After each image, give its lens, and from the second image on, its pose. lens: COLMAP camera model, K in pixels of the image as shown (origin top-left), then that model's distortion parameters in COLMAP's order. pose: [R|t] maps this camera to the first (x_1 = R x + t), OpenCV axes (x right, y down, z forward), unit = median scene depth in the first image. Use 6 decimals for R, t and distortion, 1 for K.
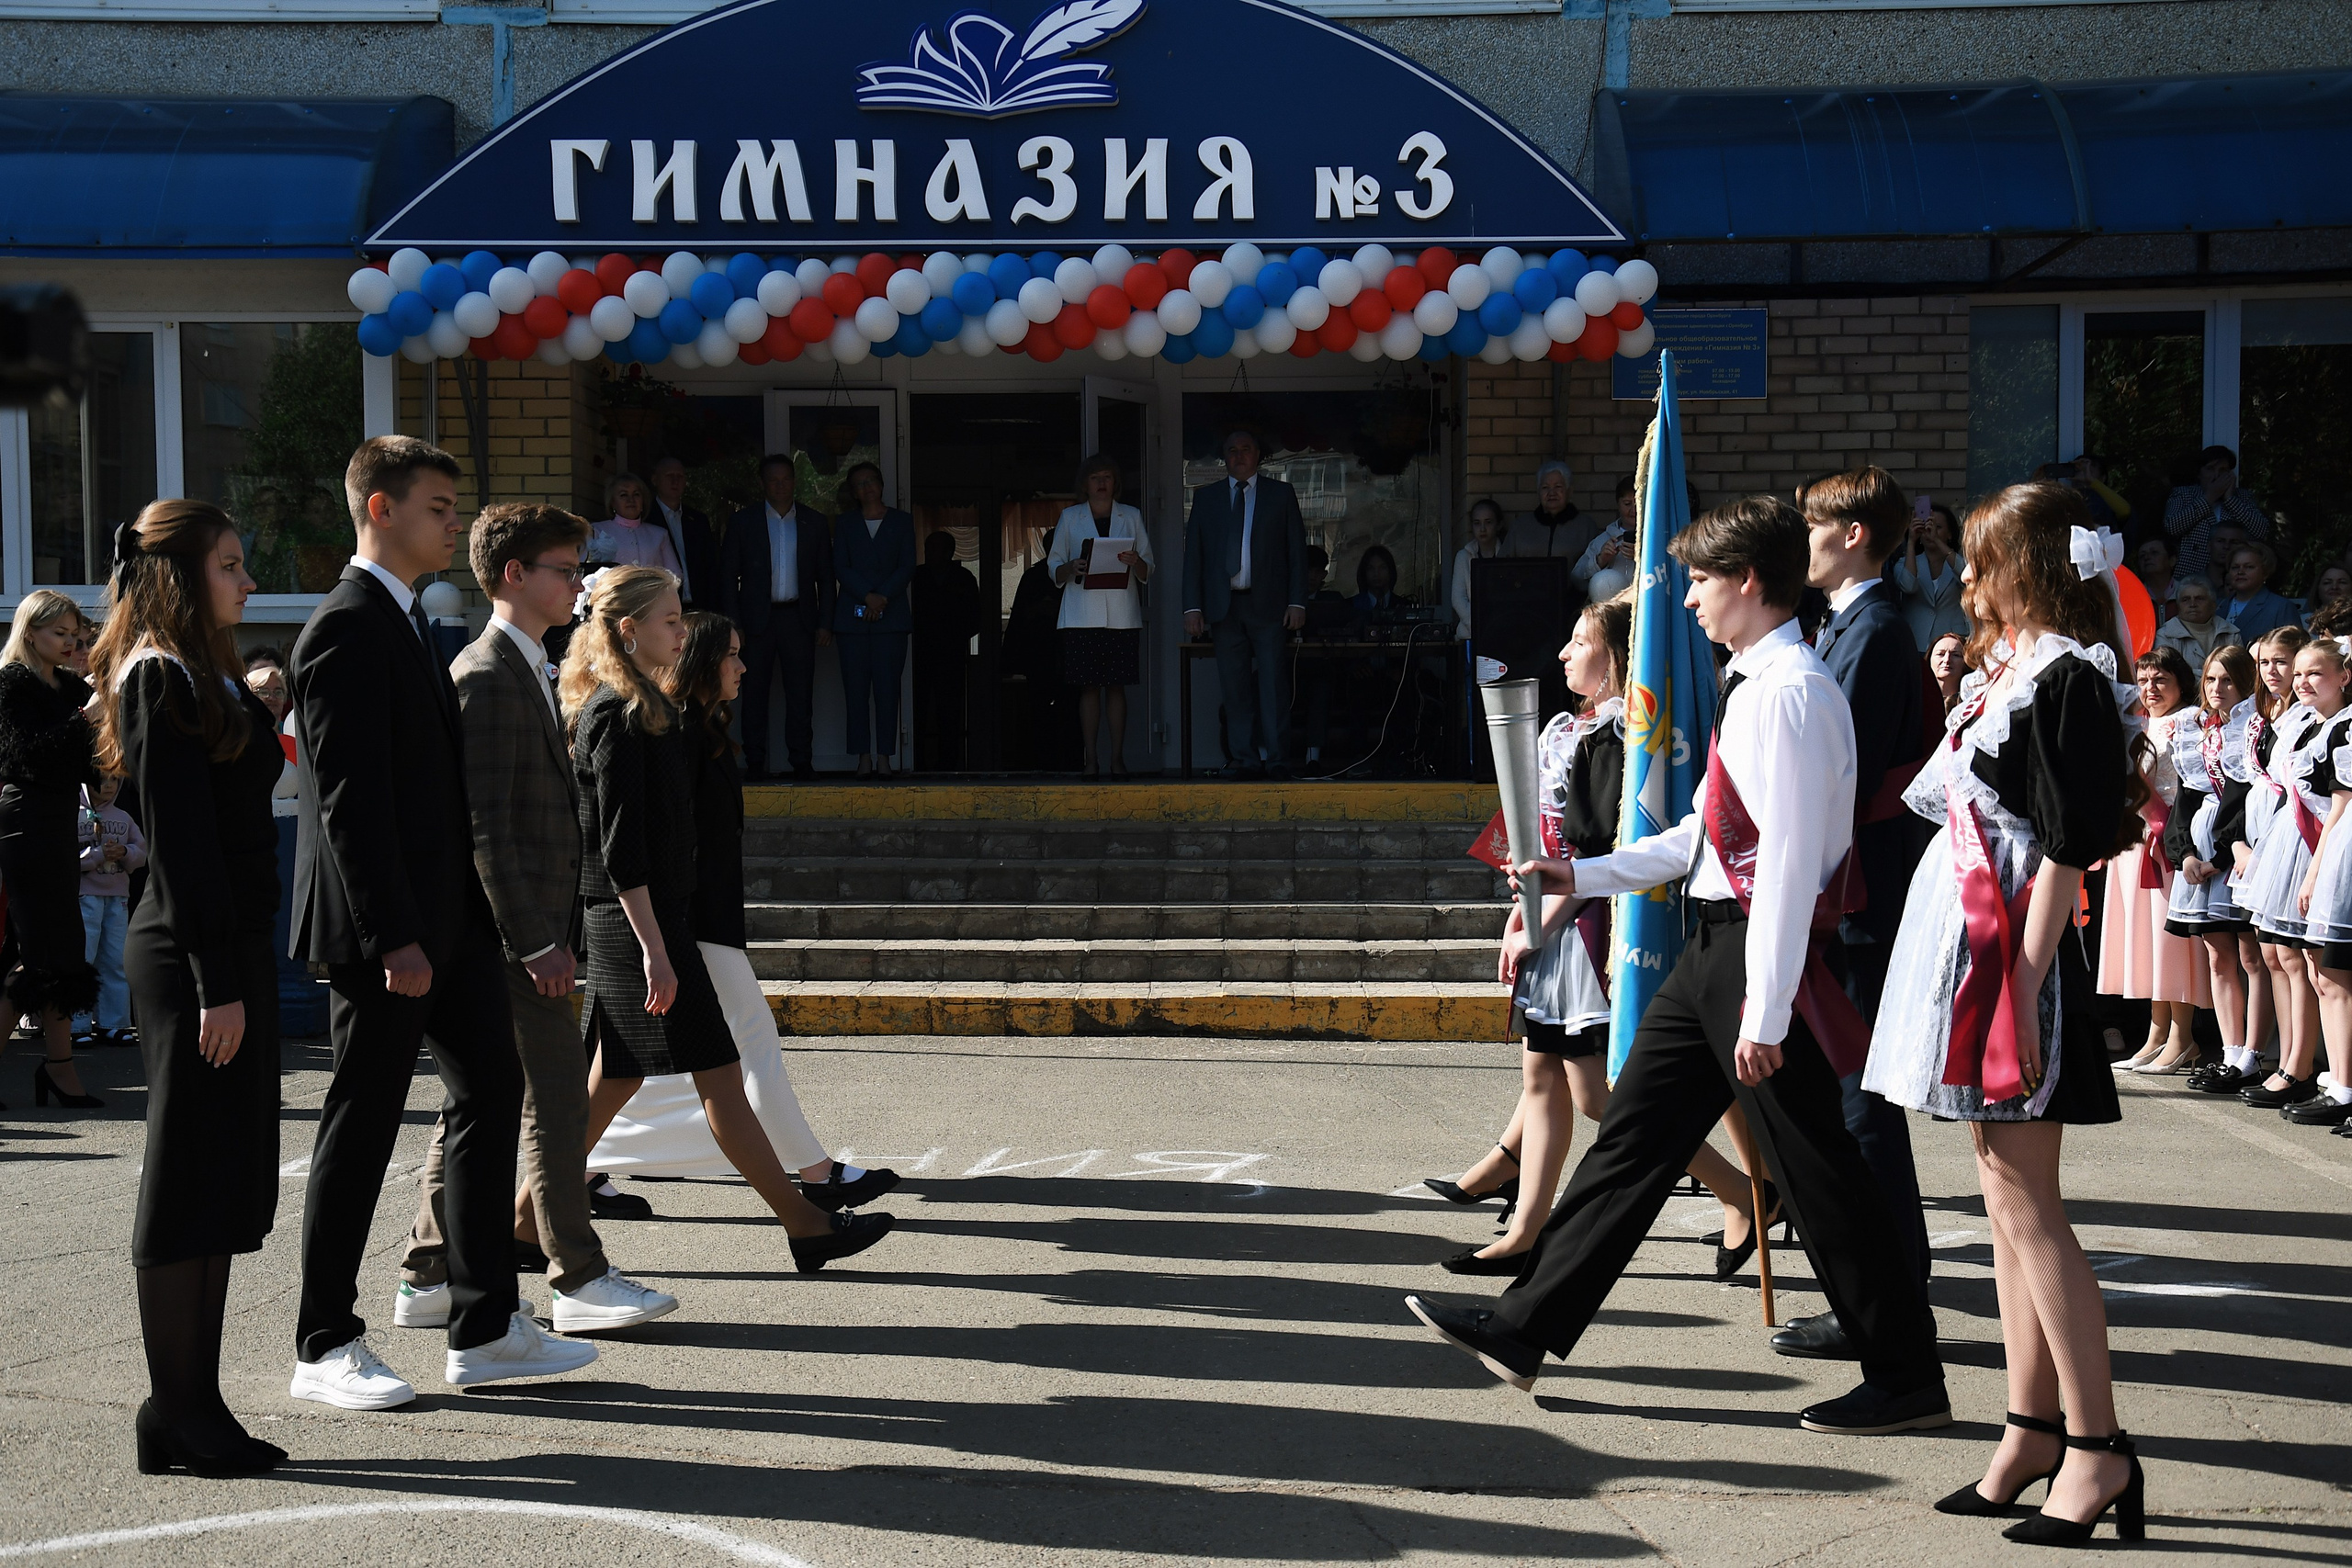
lens RADIAL K [[3138.0, 0, 1171.3], [0, 3138.0, 803.9], [0, 0, 1]] dist [0.064751, 0.481748]
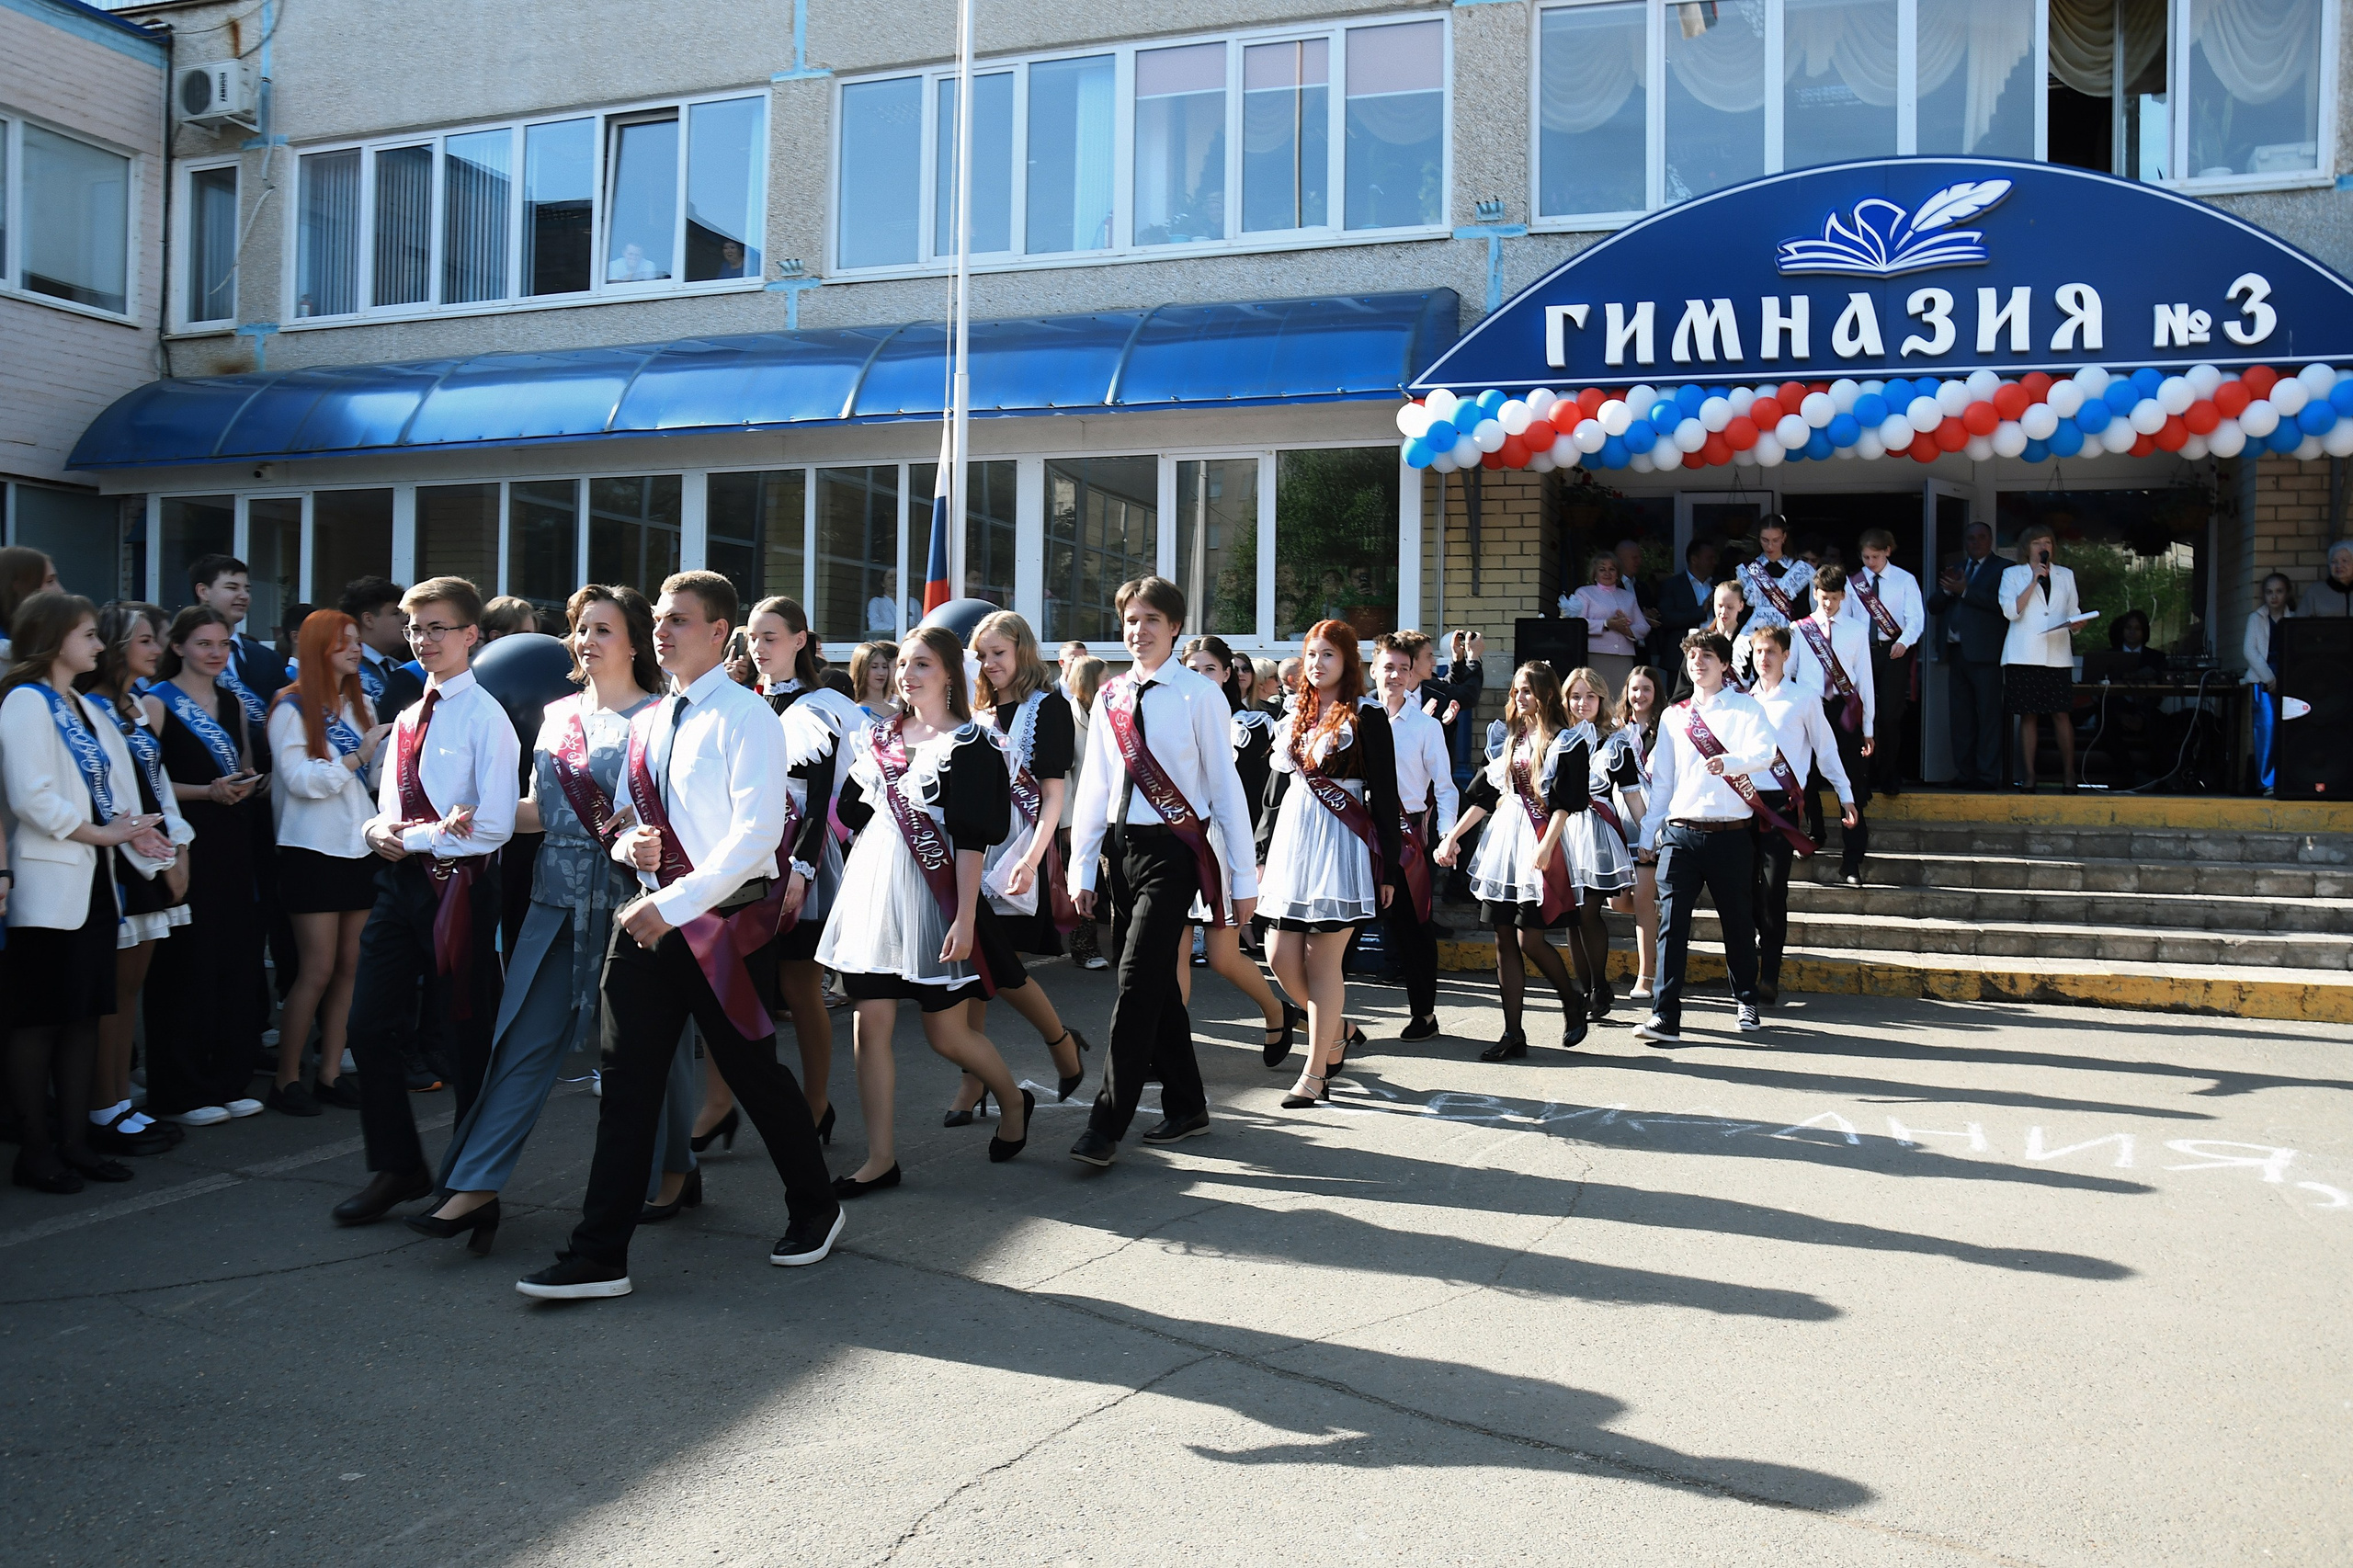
lens RADIAL K [[1979.2, 0, 1176.5], [0, 1979.2, 784.0], [0, 0, 1]] dist [-0.140319, 0.143656]
pose [[0.954107, 0.024861, -0.298432, -0.092729], [-0.024267, 0.999689, 0.005697, -0.006896], [0.298481, 0.001806, 0.954414, 0.155897]]
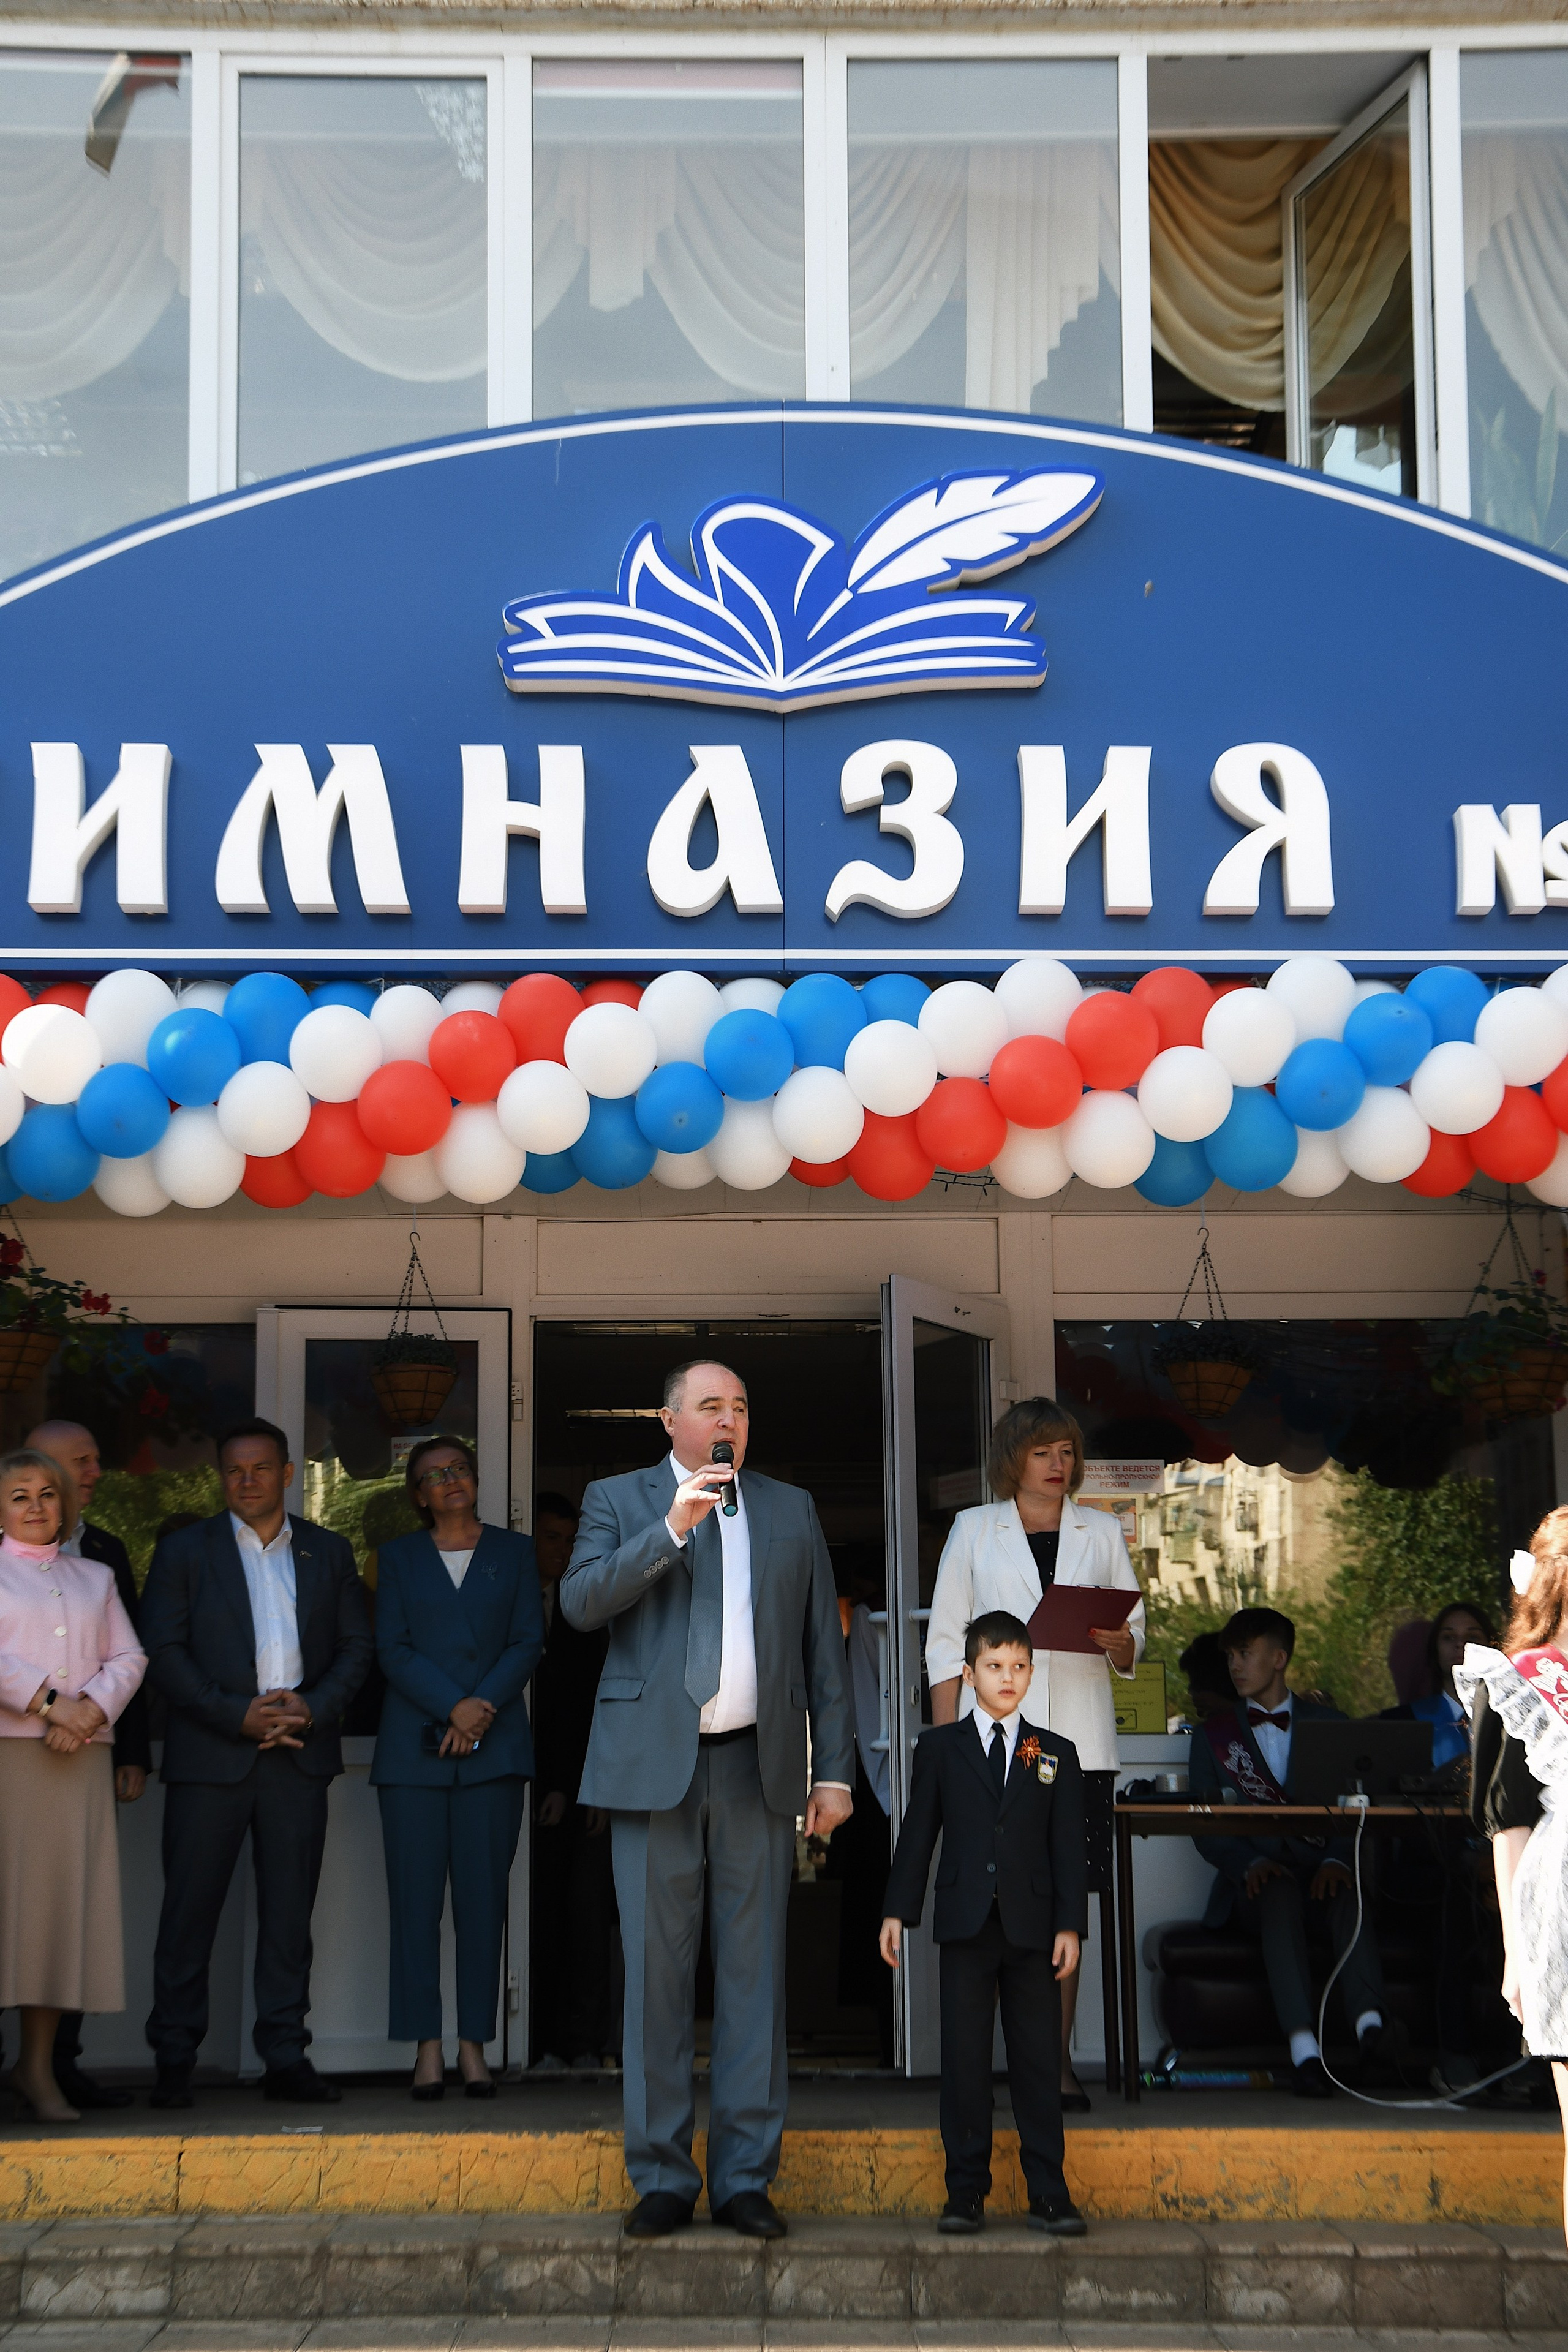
lens RADIAL K [[3762.7, 0, 772.3], [0, 3762.7, 1183.3], [0, 0, 1]] dist [0.211212, 0.206985]
pose [[0.999125, 0.008055, 0.041048, -0.082253], [0.000869, 0.977079, -0.212877, -0.022263], [-0.041822, 0.212726, 0.976216, 0.448498]]
